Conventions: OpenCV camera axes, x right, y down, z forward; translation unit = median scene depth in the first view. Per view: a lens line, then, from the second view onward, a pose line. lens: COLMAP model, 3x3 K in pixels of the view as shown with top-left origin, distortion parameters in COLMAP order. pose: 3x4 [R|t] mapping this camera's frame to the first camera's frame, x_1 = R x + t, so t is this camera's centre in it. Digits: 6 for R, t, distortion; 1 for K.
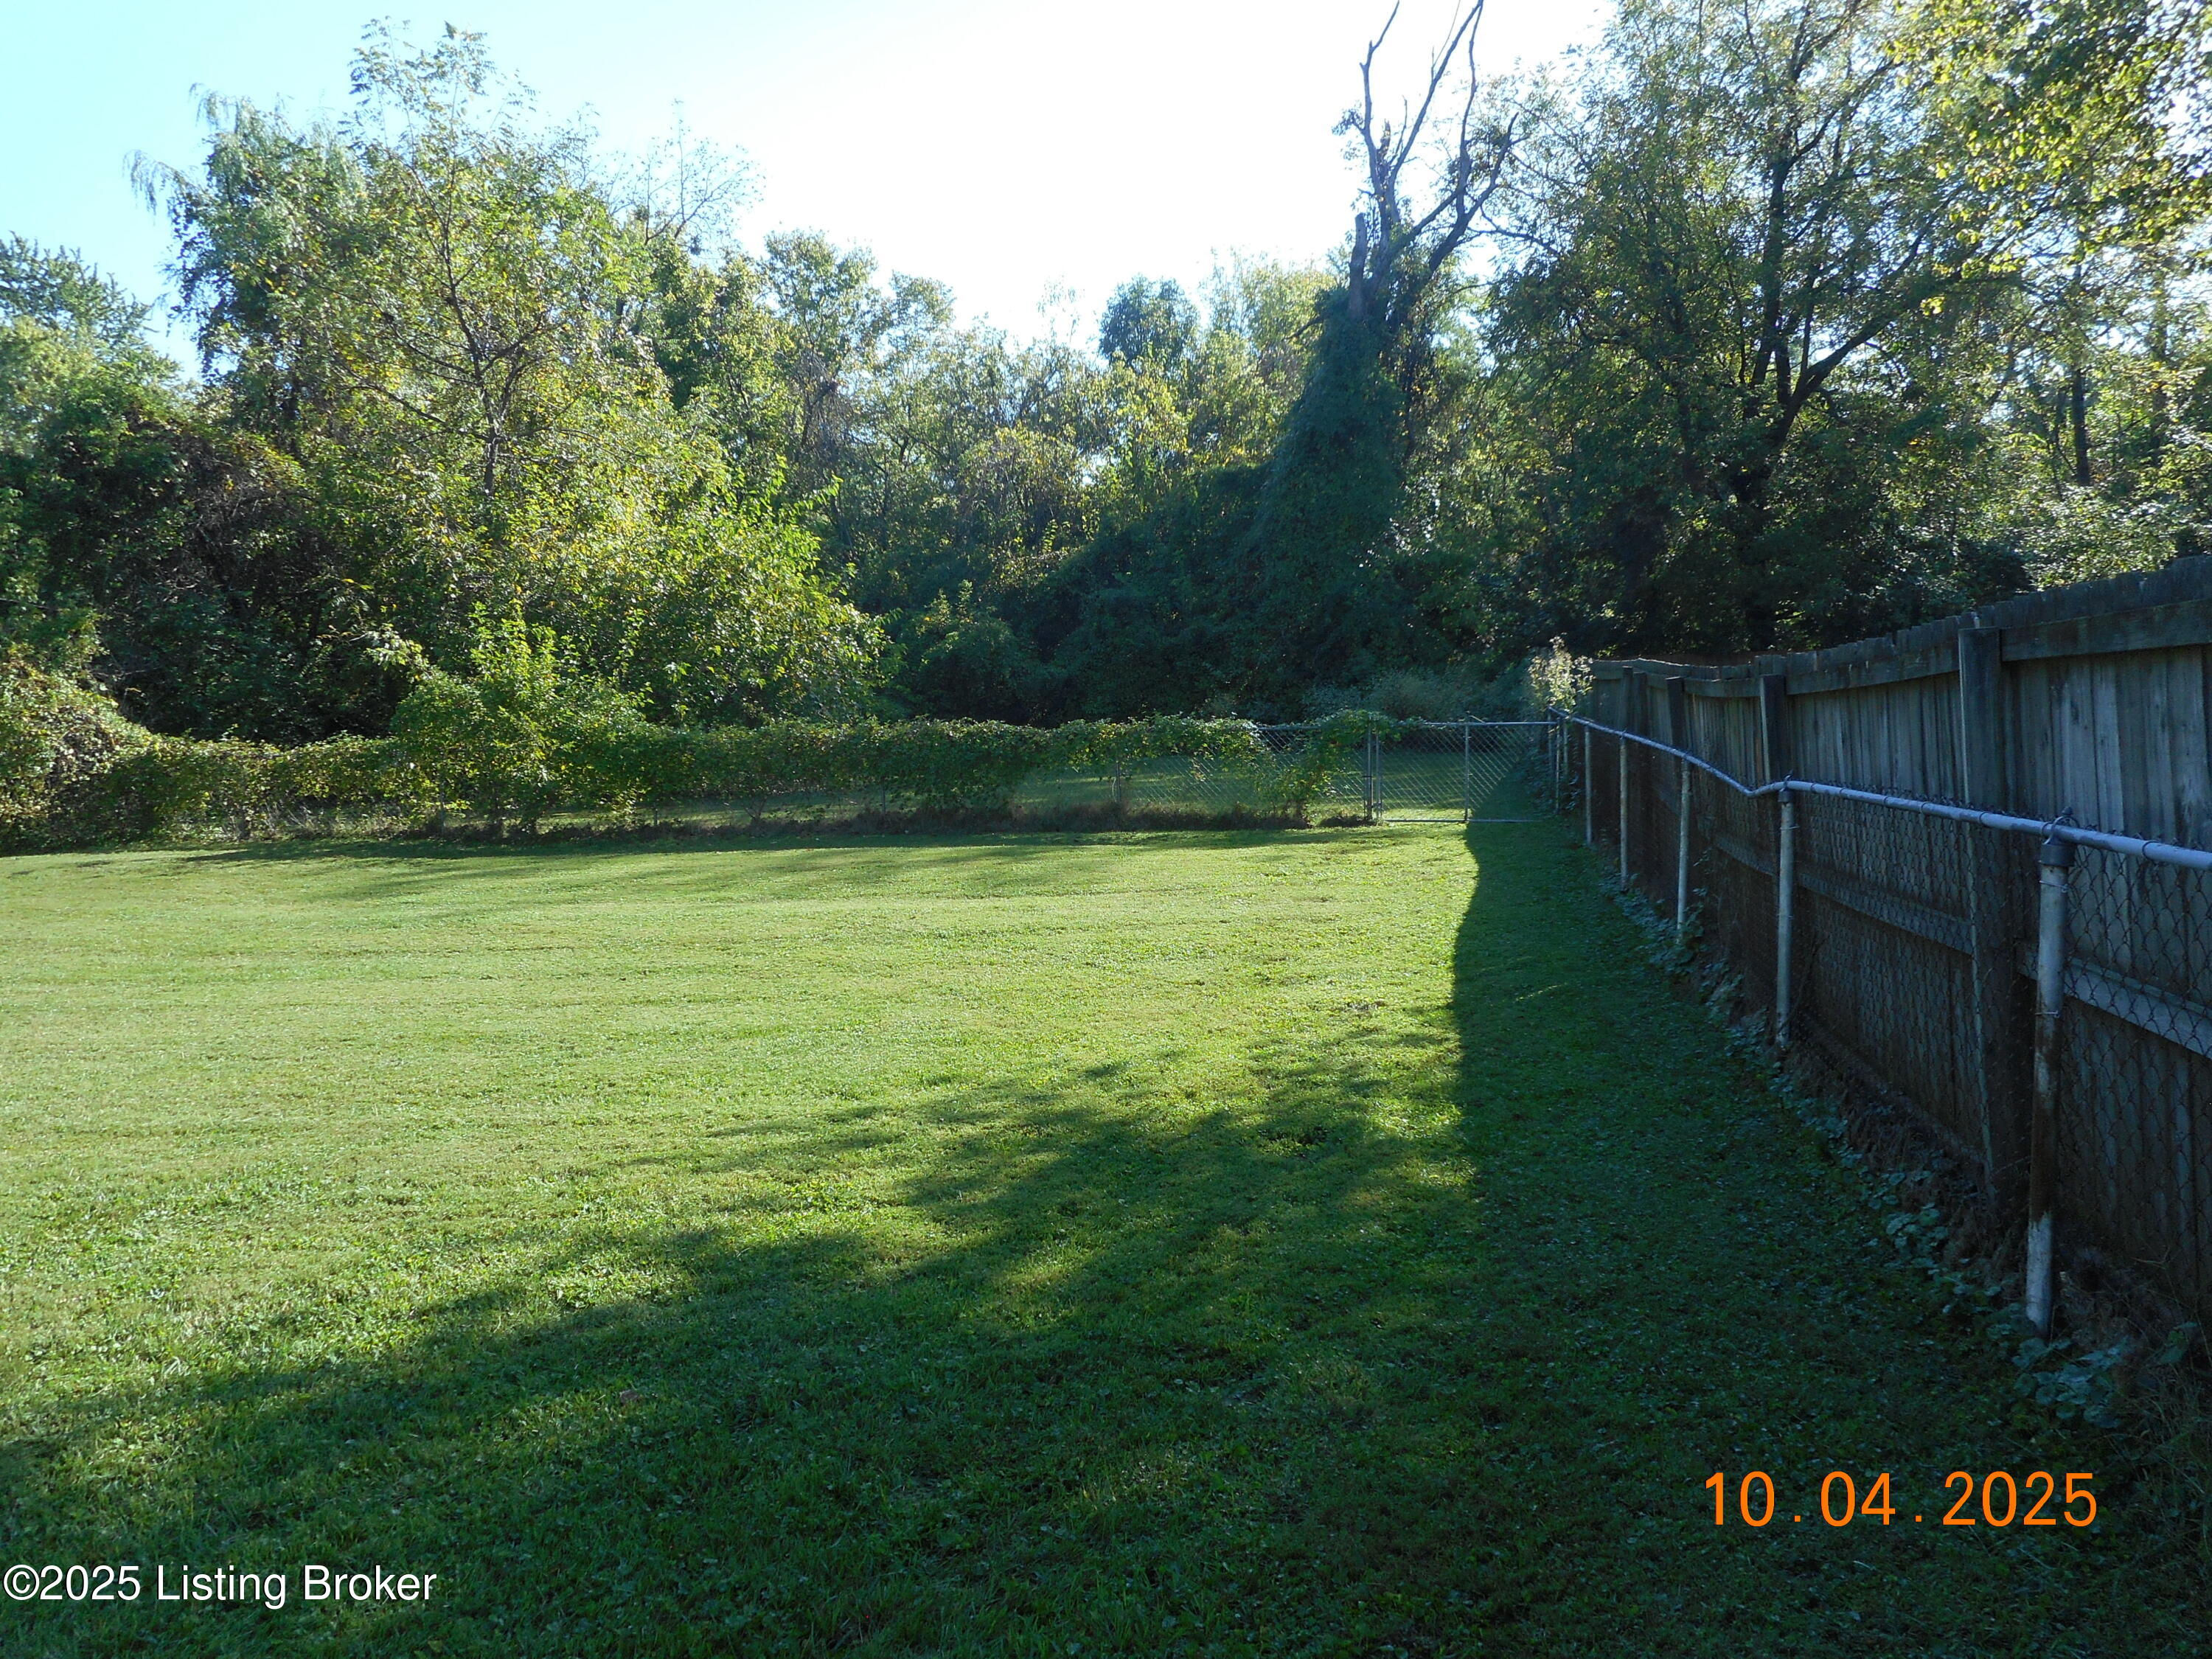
lens RADIAL K [[1673.5, 0, 1110.9], [0, 1673.5, 845.5], [0, 0, 1]] dist [-0.014733, 0.007027]
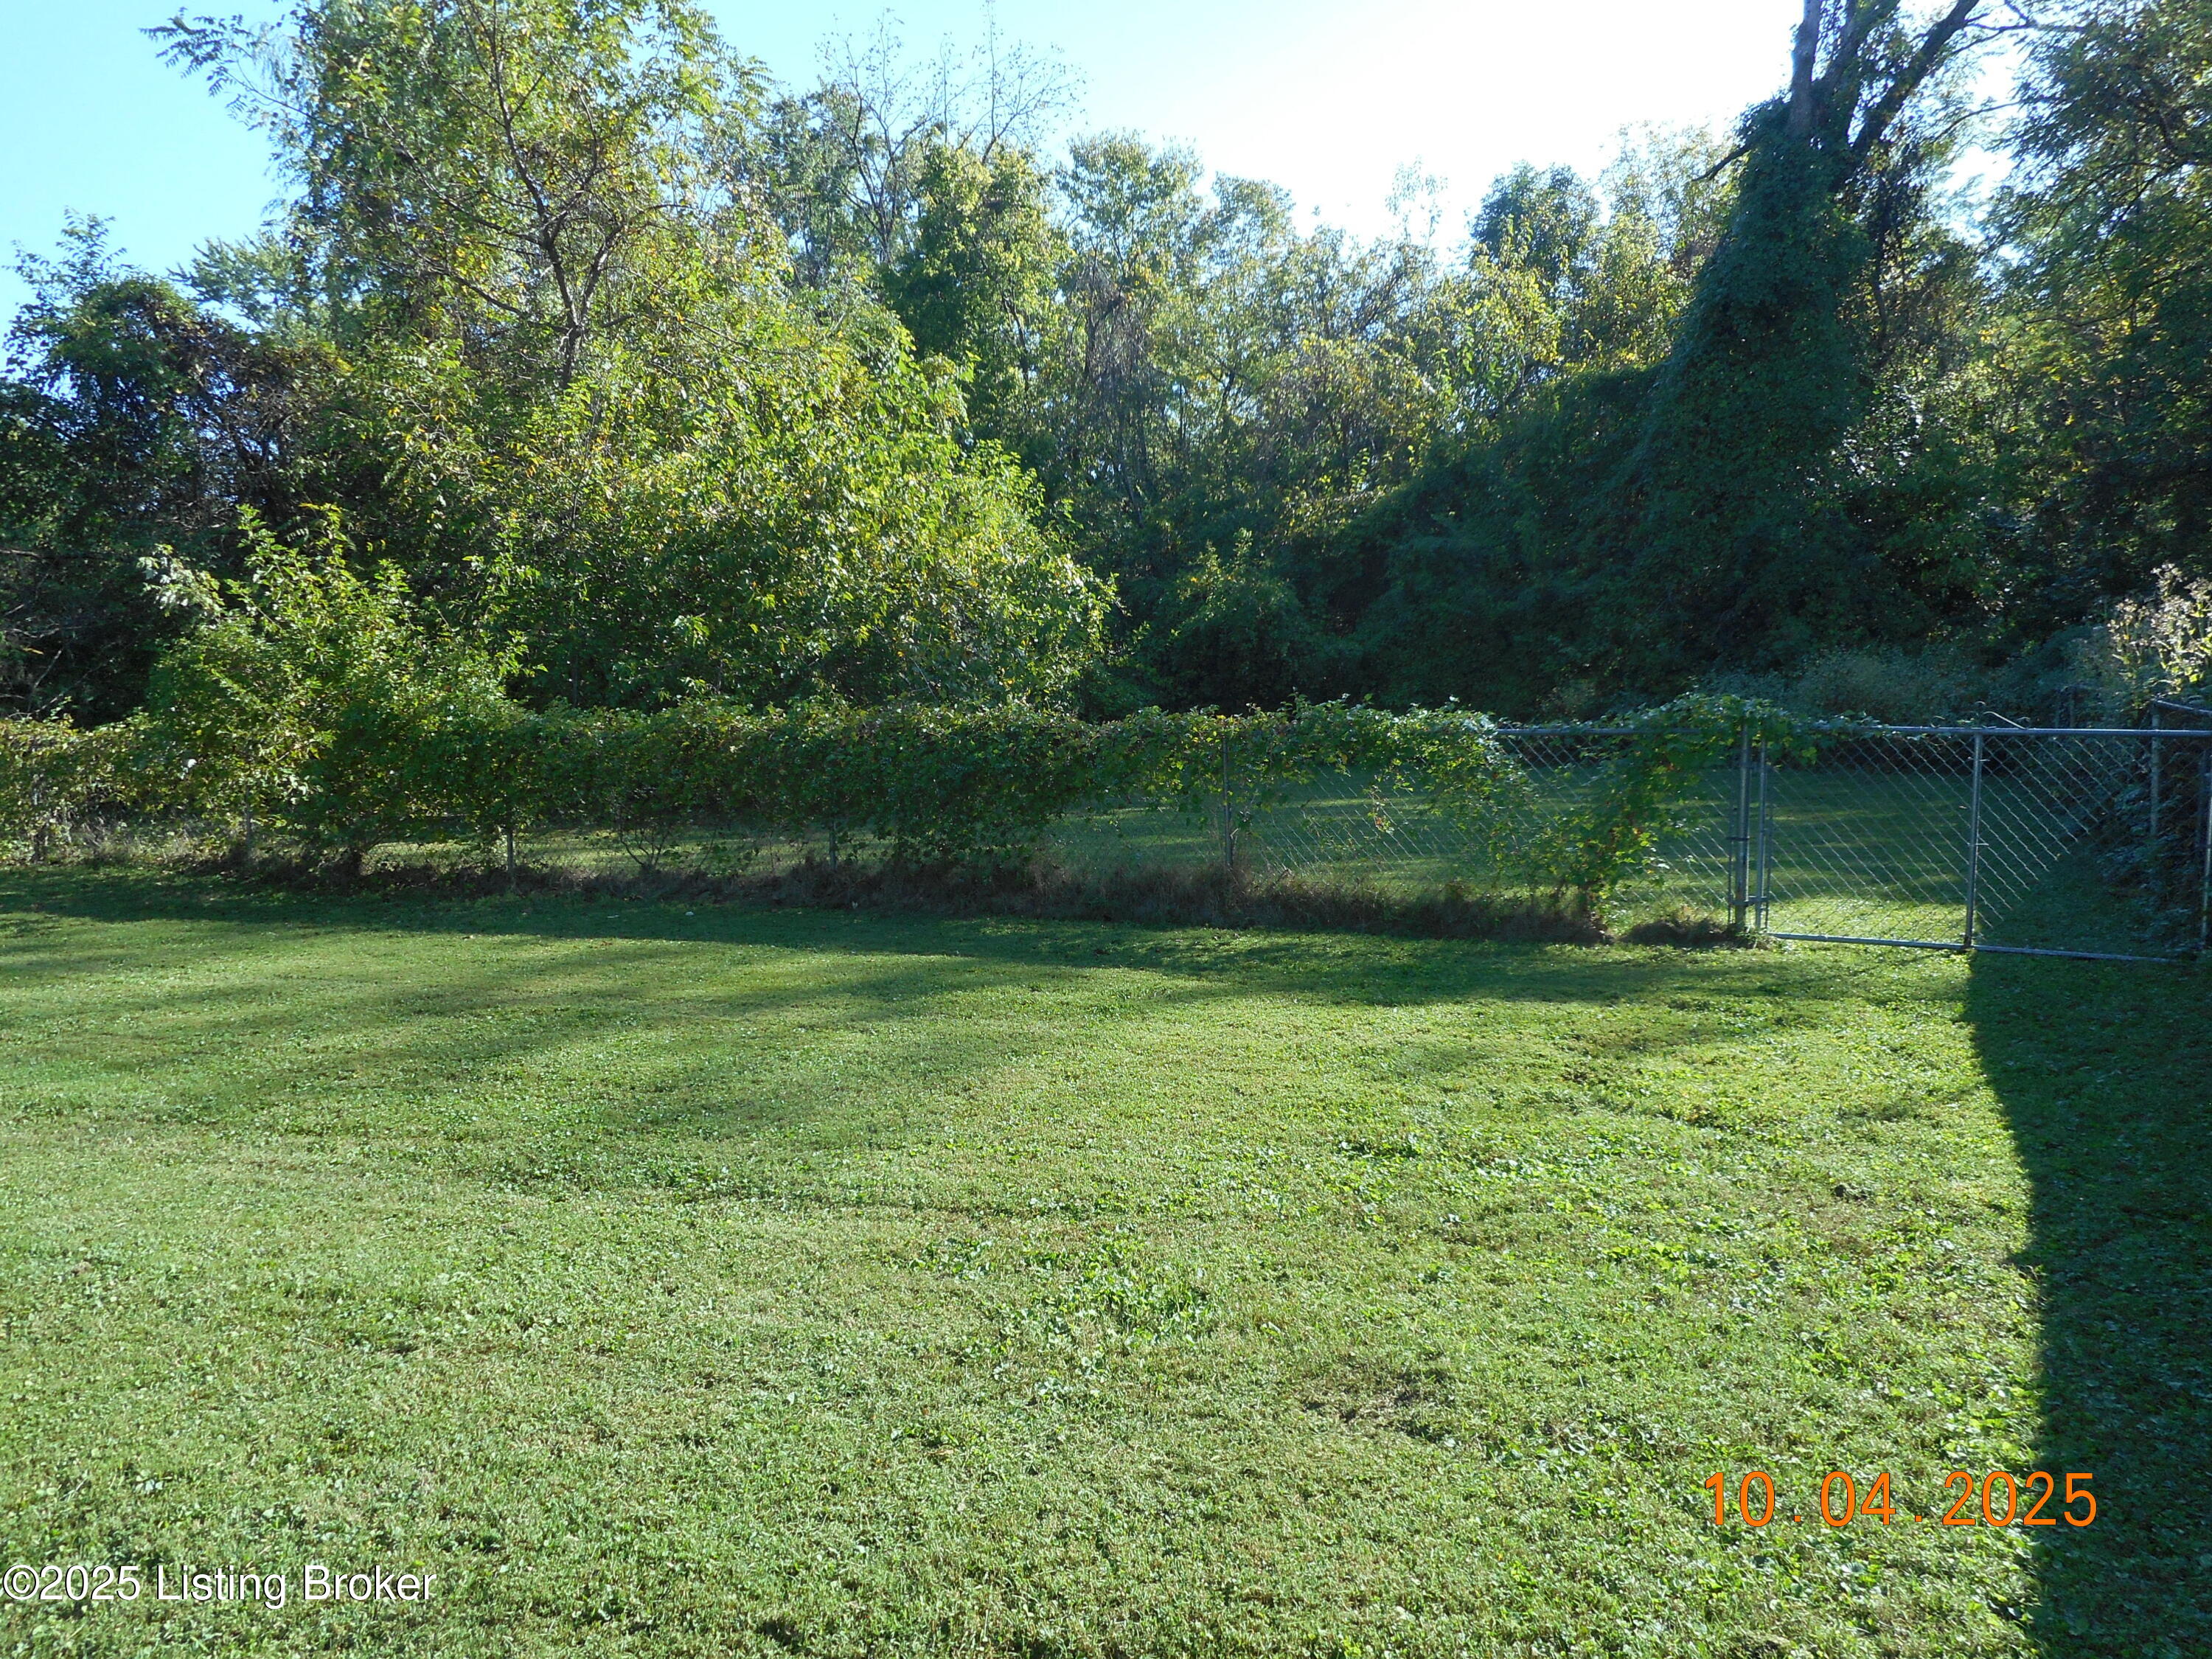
lens RADIAL K [[1689.4, 0, 1106.0], [0, 1689.4, 829.5], [0, 0, 1]] dist [-0.048940, 0.103280]
pose [[0.968087, 0.034159, -0.248276, 0.047476], [-0.035950, 0.999350, -0.002683, -0.017365], [0.248023, 0.011523, 0.968686, 0.241237]]
